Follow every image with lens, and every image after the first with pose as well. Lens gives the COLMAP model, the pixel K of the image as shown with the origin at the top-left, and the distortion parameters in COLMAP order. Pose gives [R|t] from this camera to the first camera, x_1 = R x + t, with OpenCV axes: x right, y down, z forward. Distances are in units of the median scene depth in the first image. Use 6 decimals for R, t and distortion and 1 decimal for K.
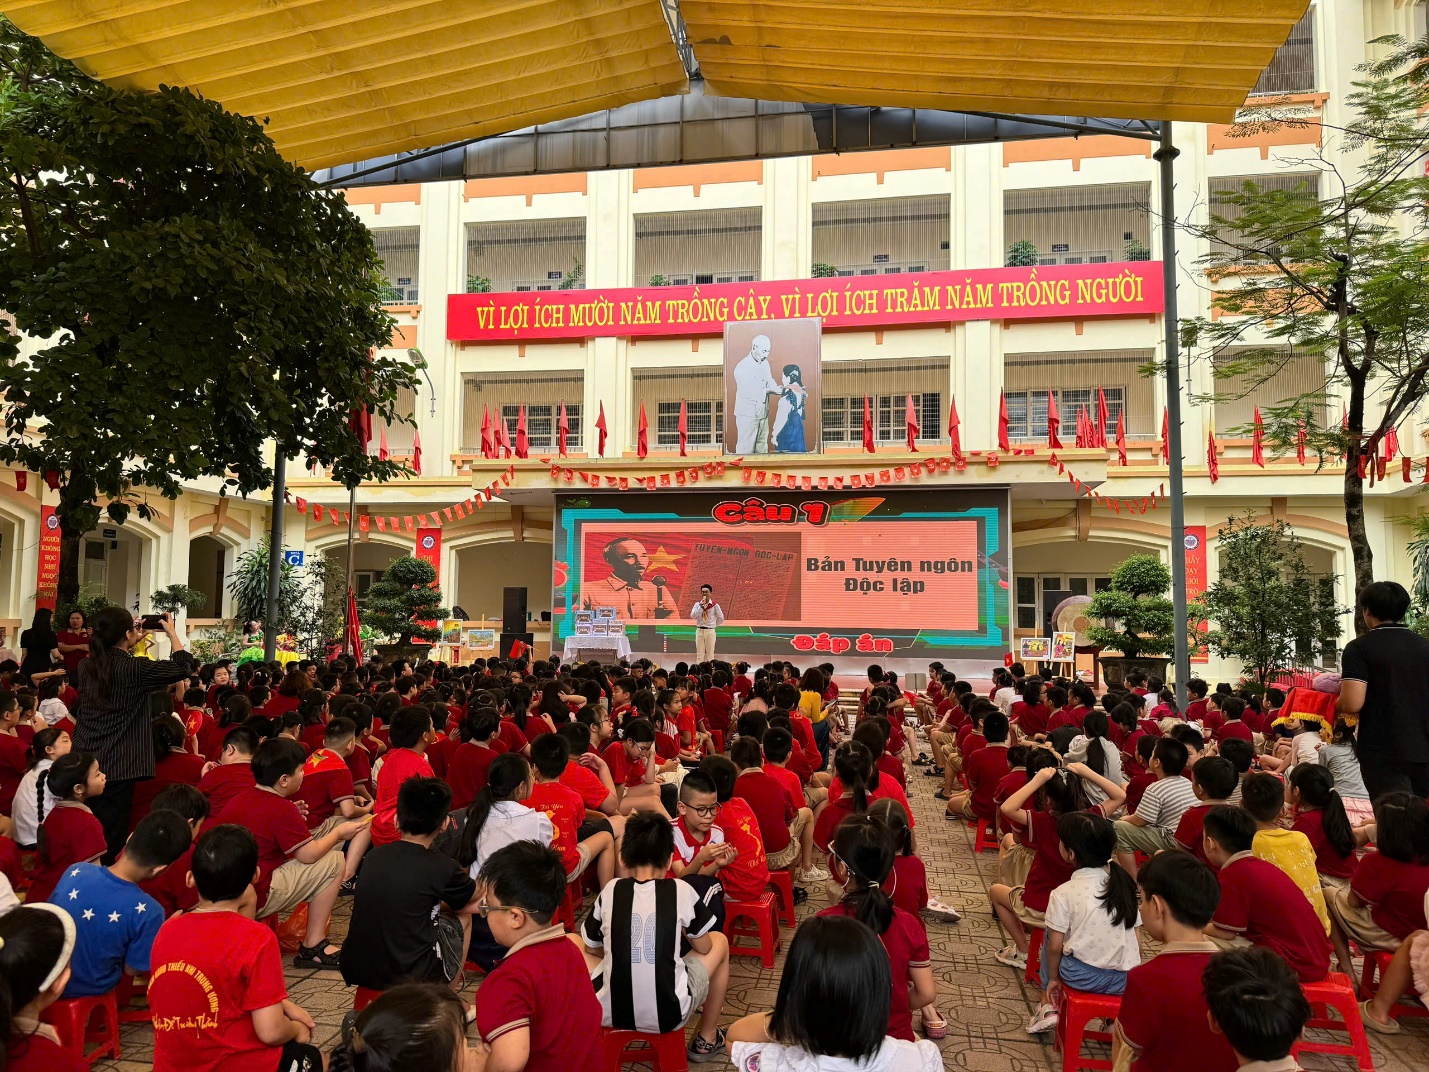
lens RADIAL K [[984.7, 0, 714.5], [0, 984.7, 536.0], [0, 0, 1]] dist [0.131080, -0.236866]
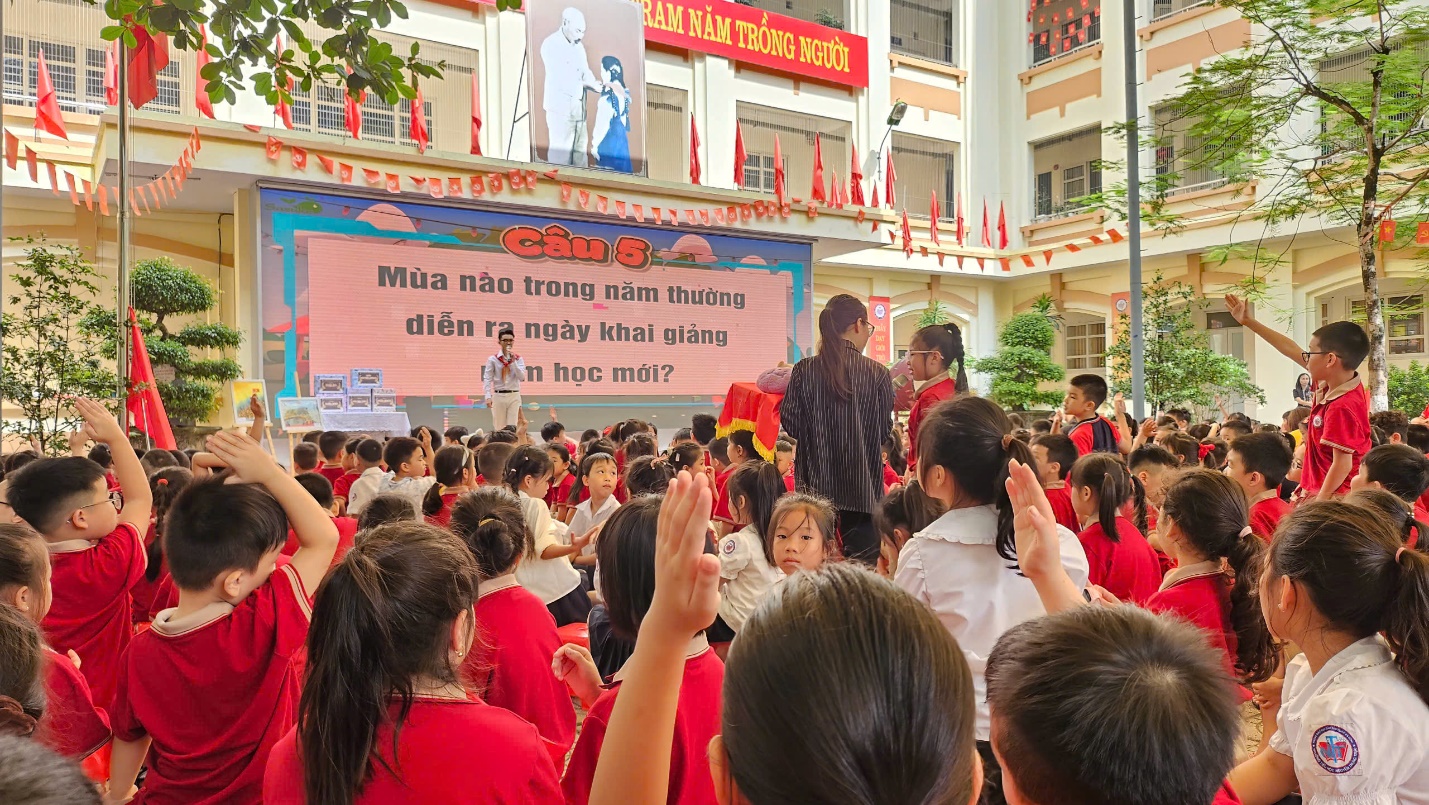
lens RADIAL K [[999.0, 0, 723.1], [0, 999.0, 390.6], [0, 0, 1]] dist [0.068143, -0.081333]
pose [[0.733643, -0.007708, 0.679491, -0.386413], [-0.035131, 0.998168, 0.049254, 0.044713], [-0.678626, -0.060007, 0.732029, 0.342132]]
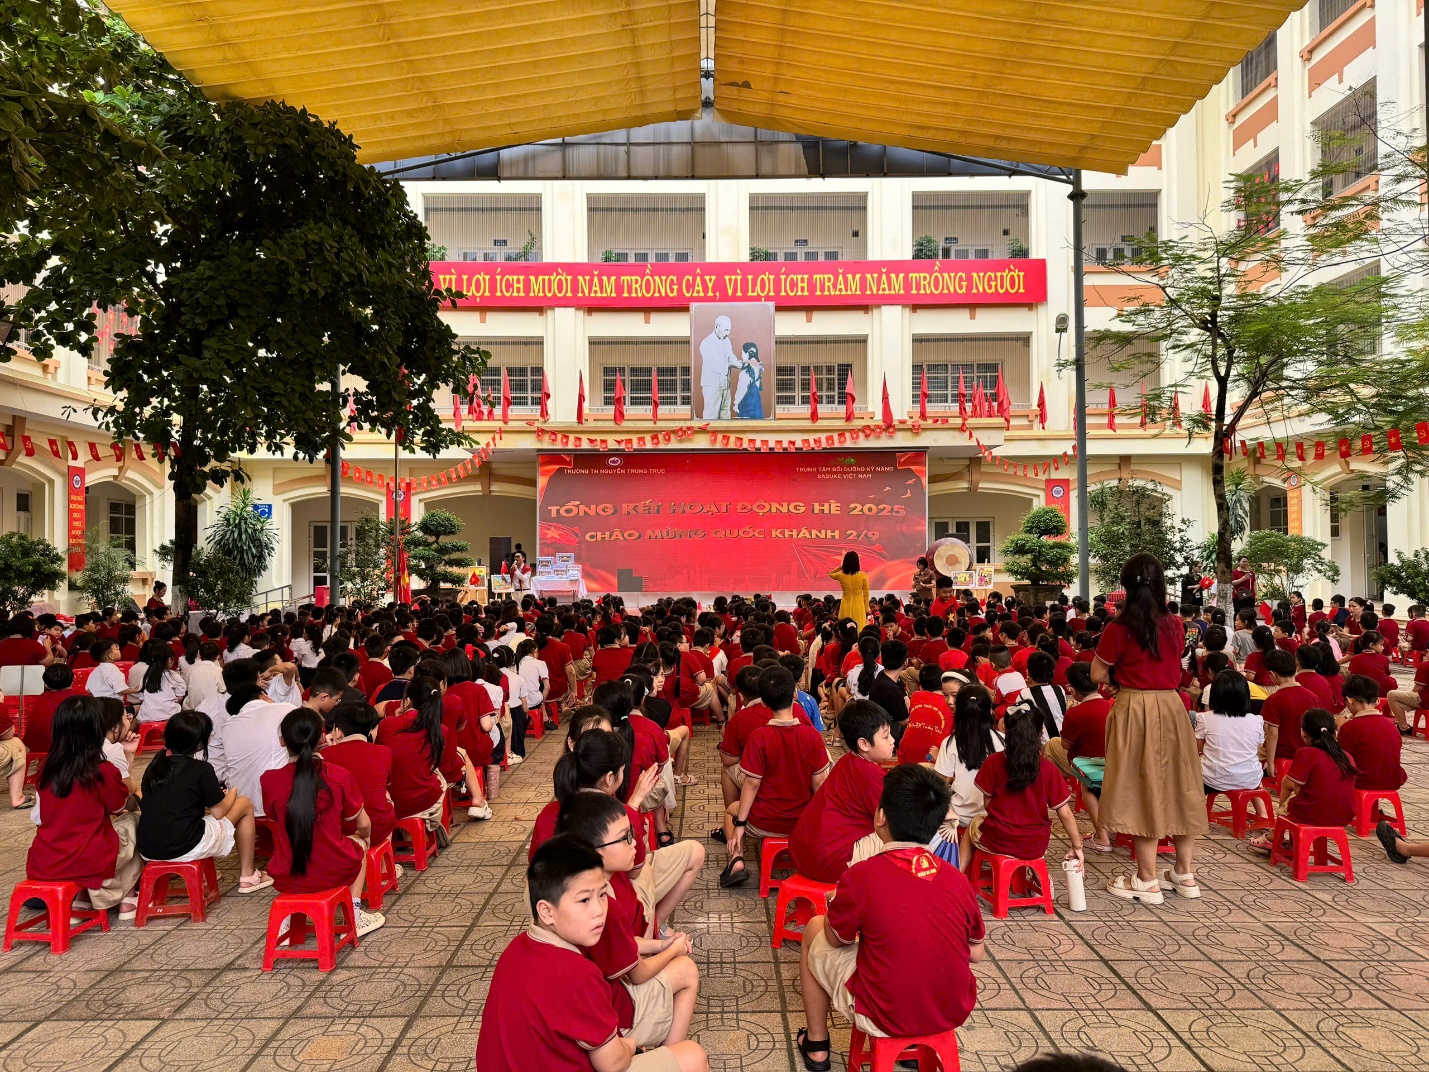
lens RADIAL K [[984.7, 0, 714.5], [0, 984.7, 536.0], [0, 0, 1]] dist [0.131080, -0.236866]
pose [[0.983979, -0.013570, 0.177765, -0.168836], [0.002972, 0.998209, 0.059752, -0.015656], [-0.178257, -0.058266, 0.982257, -0.144015]]
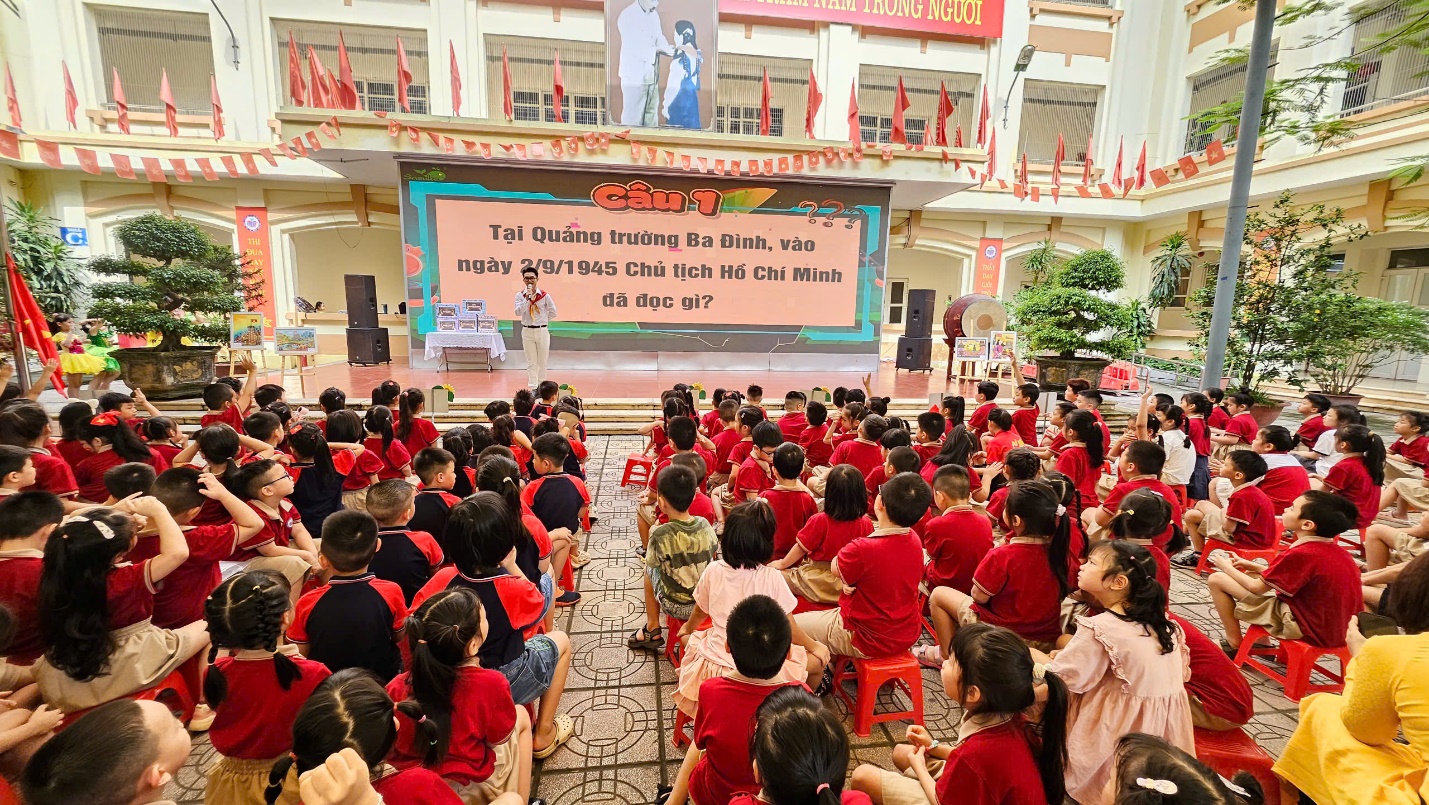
lens RADIAL K [[559.1, 0, 709.2], [0, 559.1, 405.5], [0, 0, 1]] dist [-0.002034, -0.000178]
pose [[0.954883, -0.040293, 0.294238, -0.058853], [-0.033885, 0.969502, 0.242730, 0.034848], [-0.295044, -0.241748, 0.924395, 0.447196]]
